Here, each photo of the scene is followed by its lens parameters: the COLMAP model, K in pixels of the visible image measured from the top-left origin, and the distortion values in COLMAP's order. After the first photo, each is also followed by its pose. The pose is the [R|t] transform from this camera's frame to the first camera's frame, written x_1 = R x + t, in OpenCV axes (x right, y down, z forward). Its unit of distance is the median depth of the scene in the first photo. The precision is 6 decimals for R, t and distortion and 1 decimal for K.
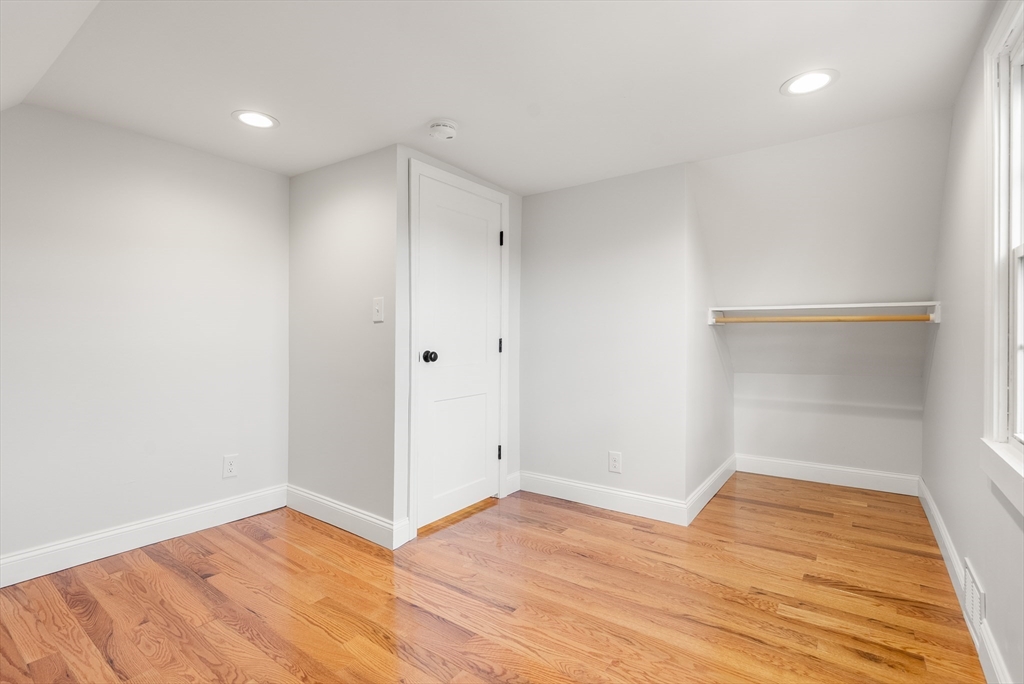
lens RADIAL K [[473.1, 0, 513.5], [0, 473.1, 337.7], [0, 0, 1]] dist [-0.008745, 0.002071]
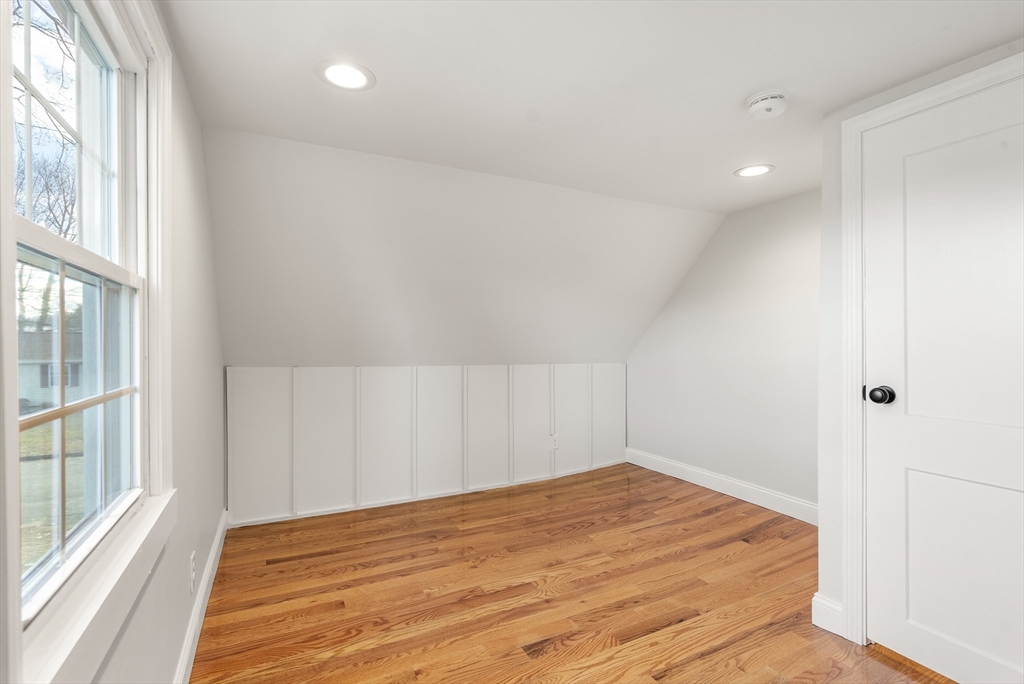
lens RADIAL K [[473.1, 0, 513.0], [0, 473.1, 341.2], [0, 0, 1]] dist [-0.008745, 0.002071]
pose [[-0.449026, 0.004657, -0.893507, 0.850424], [-0.006847, 0.999939, 0.008653, -0.047335], [0.893493, 0.010004, -0.448967, 1.098134]]
